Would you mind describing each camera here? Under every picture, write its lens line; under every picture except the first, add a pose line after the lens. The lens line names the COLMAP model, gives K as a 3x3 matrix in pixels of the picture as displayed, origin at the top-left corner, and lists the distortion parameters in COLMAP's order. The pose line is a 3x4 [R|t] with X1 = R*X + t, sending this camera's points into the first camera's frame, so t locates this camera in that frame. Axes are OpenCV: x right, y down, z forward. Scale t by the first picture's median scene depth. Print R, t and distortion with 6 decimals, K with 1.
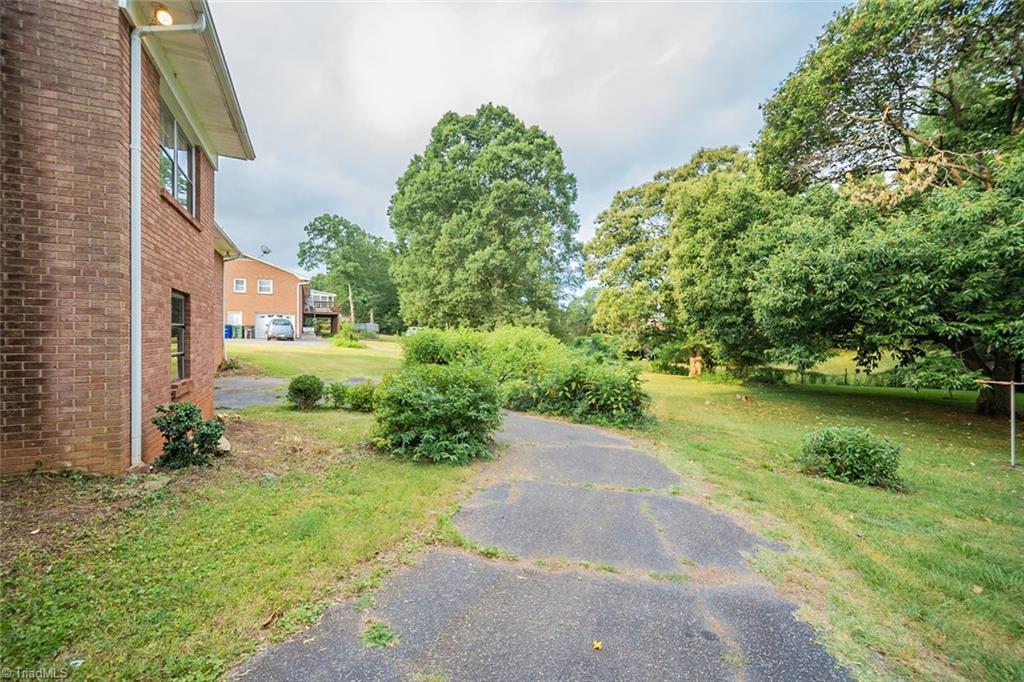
lens RADIAL K [[405.4, 0, 510.7], [0, 405.4, 336.7], [0, 0, 1]] dist [-0.002895, -0.000050]
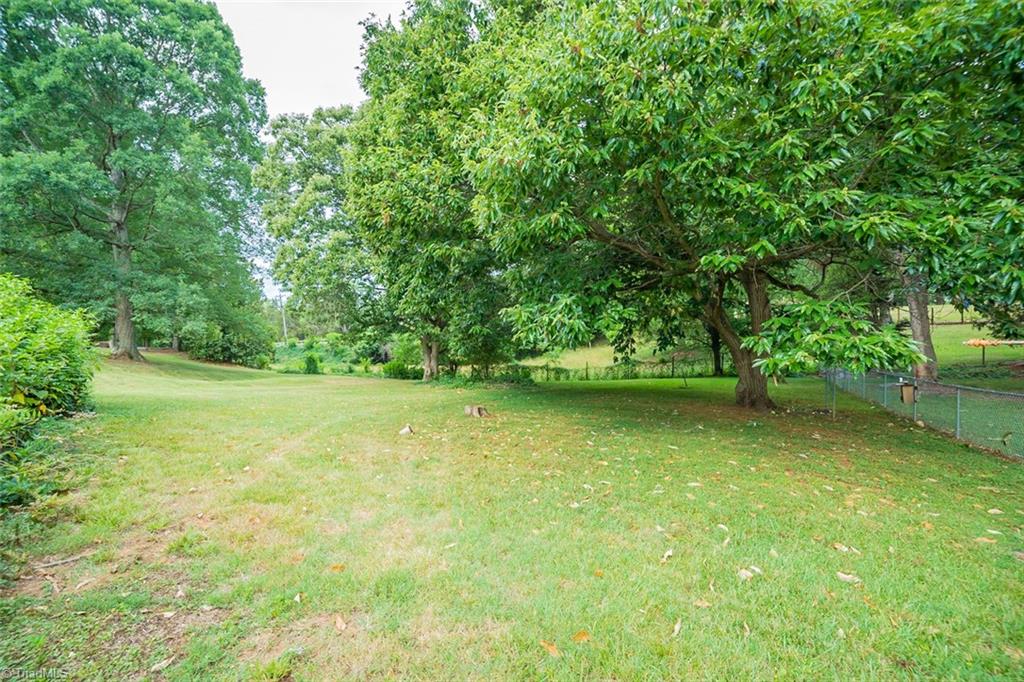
lens RADIAL K [[442.8, 0, 513.8], [0, 442.8, 340.9], [0, 0, 1]] dist [0.000142, -0.000150]
pose [[0.846549, -0.009890, 0.532219, 0.158930], [0.011077, 0.999938, 0.000962, 0.028529], [-0.532196, 0.005081, 0.846606, 0.242734]]
